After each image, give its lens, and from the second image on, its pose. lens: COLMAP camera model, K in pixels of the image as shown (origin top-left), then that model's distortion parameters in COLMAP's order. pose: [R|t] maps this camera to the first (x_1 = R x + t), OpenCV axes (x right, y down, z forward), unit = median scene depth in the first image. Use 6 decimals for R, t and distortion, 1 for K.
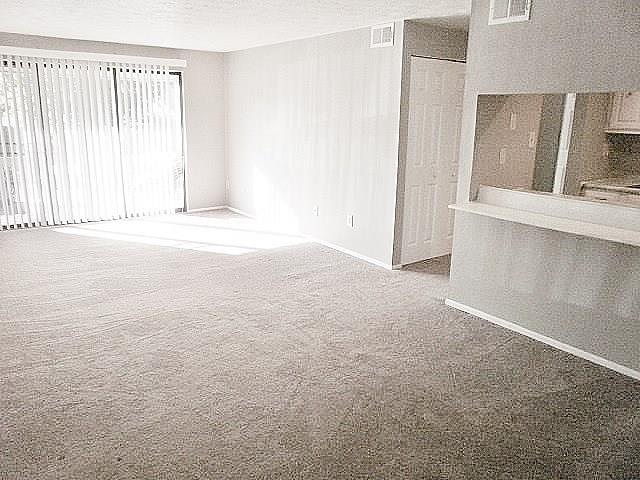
lens RADIAL K [[503.3, 0, 310.2], [0, 503.3, 240.5], [0, 0, 1]] dist [-0.002998, -0.001409]
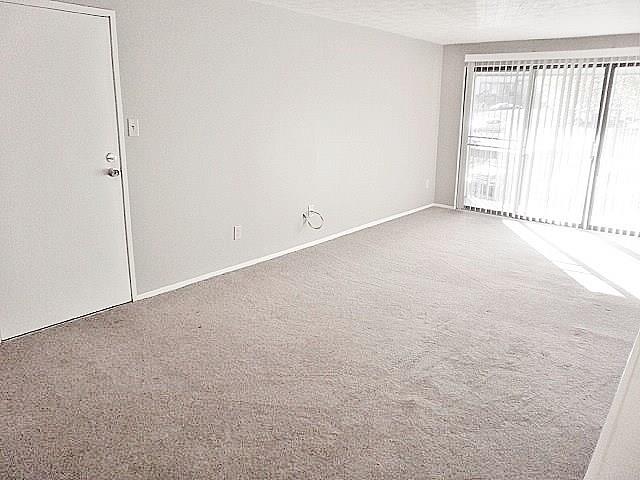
lens RADIAL K [[503.3, 0, 310.2], [0, 503.3, 240.5], [0, 0, 1]] dist [-0.002998, -0.001409]
pose [[0.268580, 0.240308, -0.932800, 0.442783], [-0.252914, 0.951999, 0.172433, -0.070223], [0.929462, 0.189607, 0.316465, 0.319862]]
